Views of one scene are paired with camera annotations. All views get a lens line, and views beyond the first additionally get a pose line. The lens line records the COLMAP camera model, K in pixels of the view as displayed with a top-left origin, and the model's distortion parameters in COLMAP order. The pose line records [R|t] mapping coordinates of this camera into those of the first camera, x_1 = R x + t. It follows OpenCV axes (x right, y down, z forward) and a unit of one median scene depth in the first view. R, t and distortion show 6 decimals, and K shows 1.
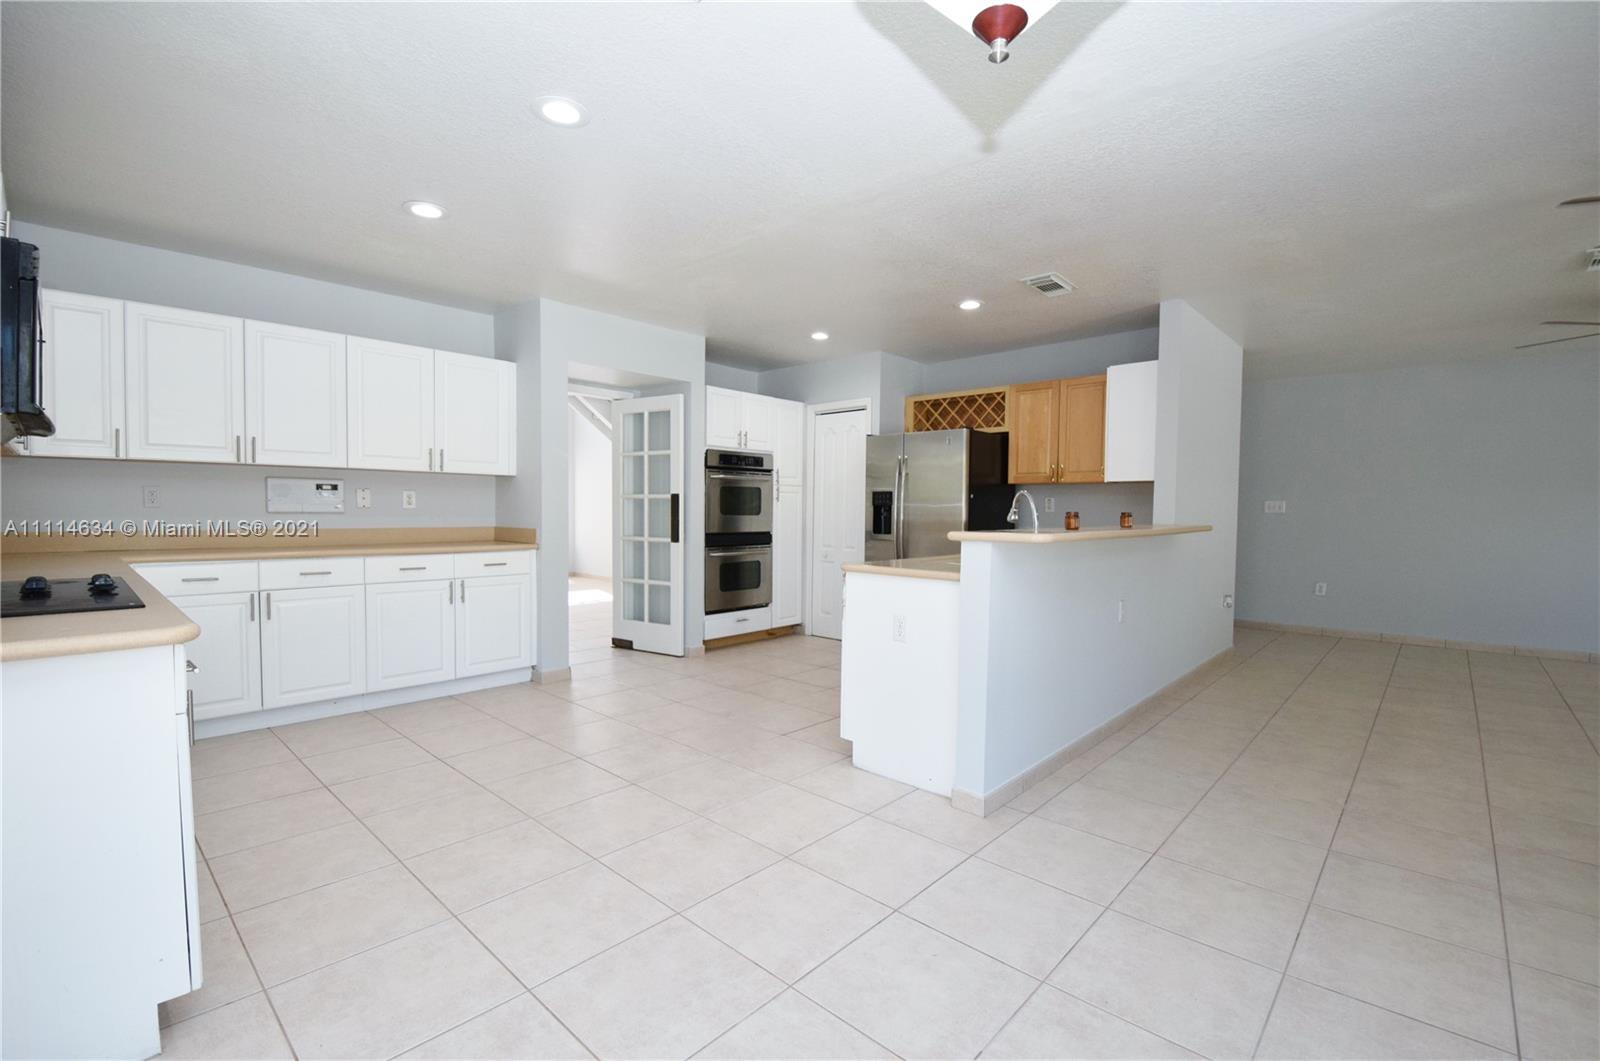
lens RADIAL K [[697.3, 0, 793.6], [0, 697.3, 524.7], [0, 0, 1]] dist [0.001270, -0.011713]
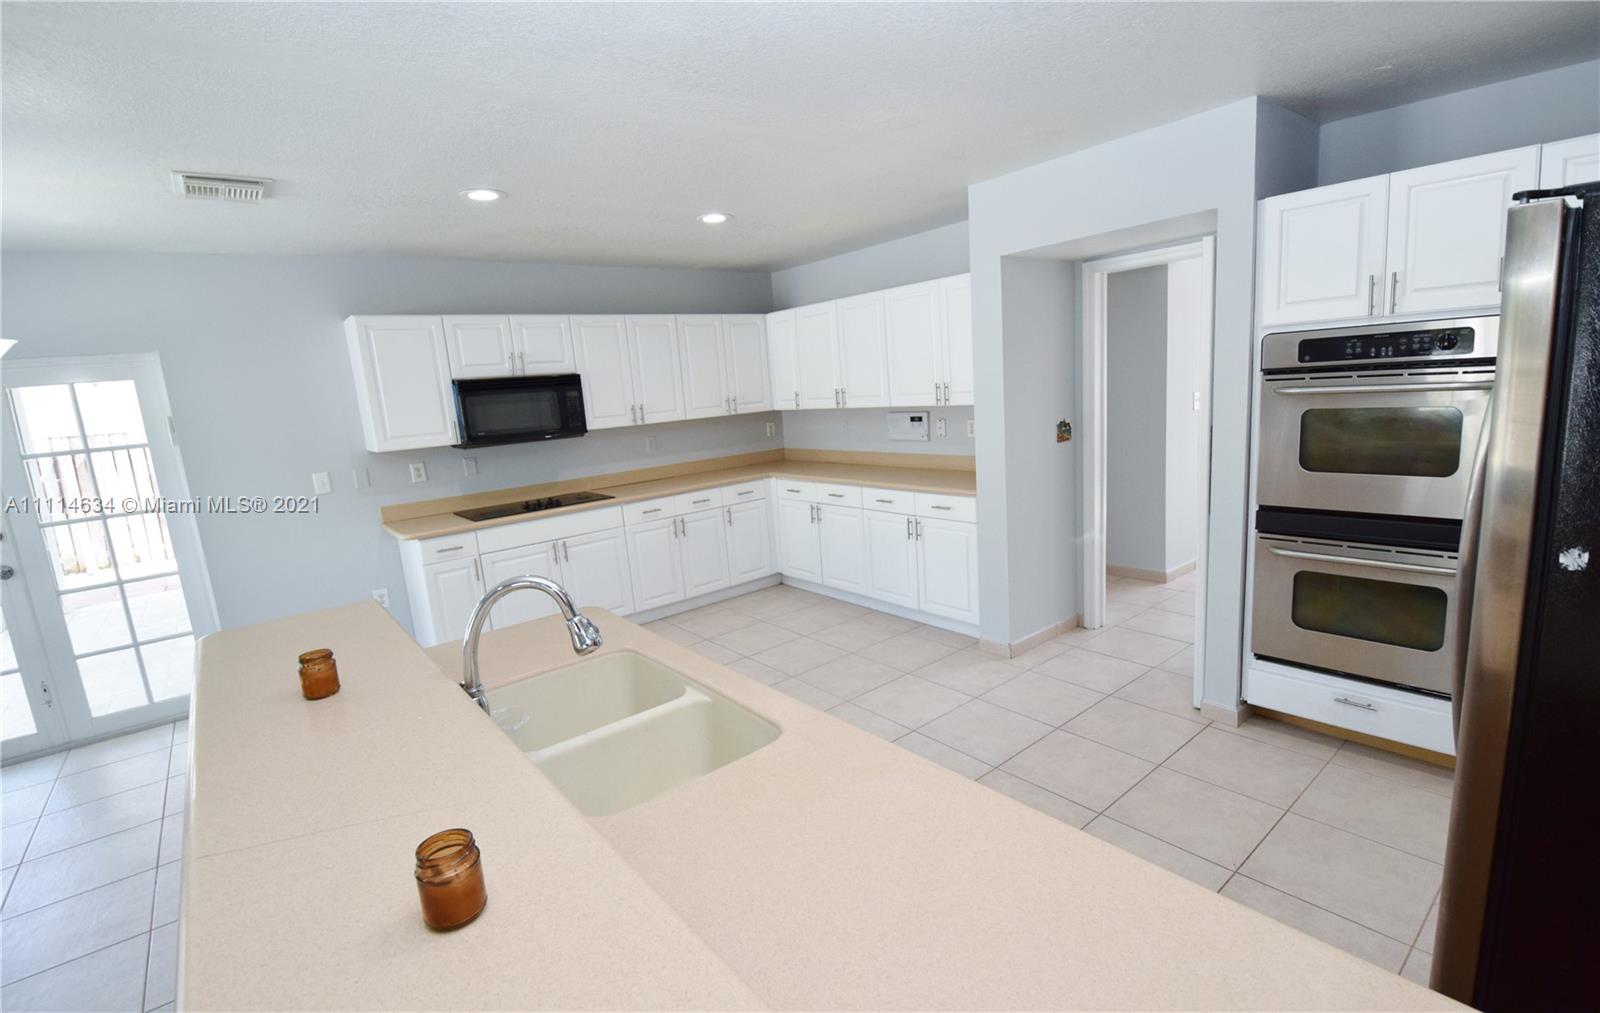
lens RADIAL K [[721.4, 0, 802.7], [0, 721.4, 511.5], [0, 0, 1]] dist [0.003751, -0.000308]
pose [[-0.129714, 0.174026, -0.976161, 0.509684], [0.048889, 0.984403, 0.168999, -0.103840], [0.990346, -0.025802, -0.136198, 0.876625]]
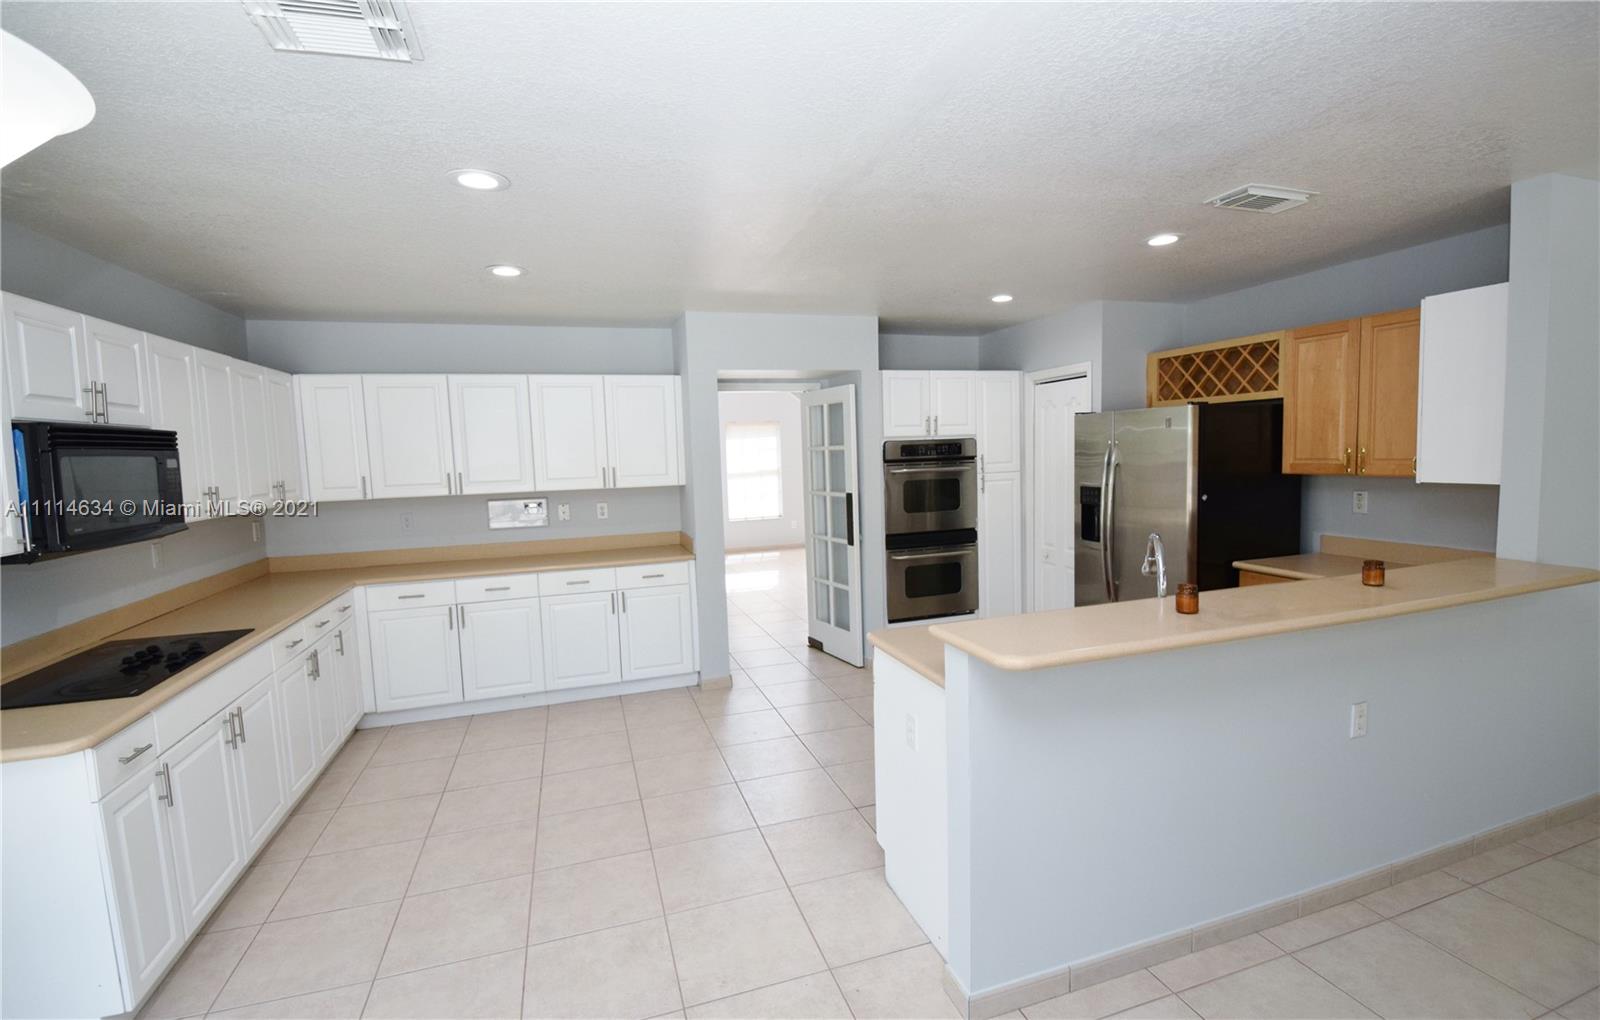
lens RADIAL K [[708.2, 0, 802.4], [0, 708.2, 503.5], [0, 0, 1]] dist [-0.000848, -0.001988]
pose [[0.875183, -0.005006, -0.483765, 0.264284], [0.031940, 0.998363, 0.047452, -0.088594], [0.482736, -0.056981, 0.873910, 0.167924]]
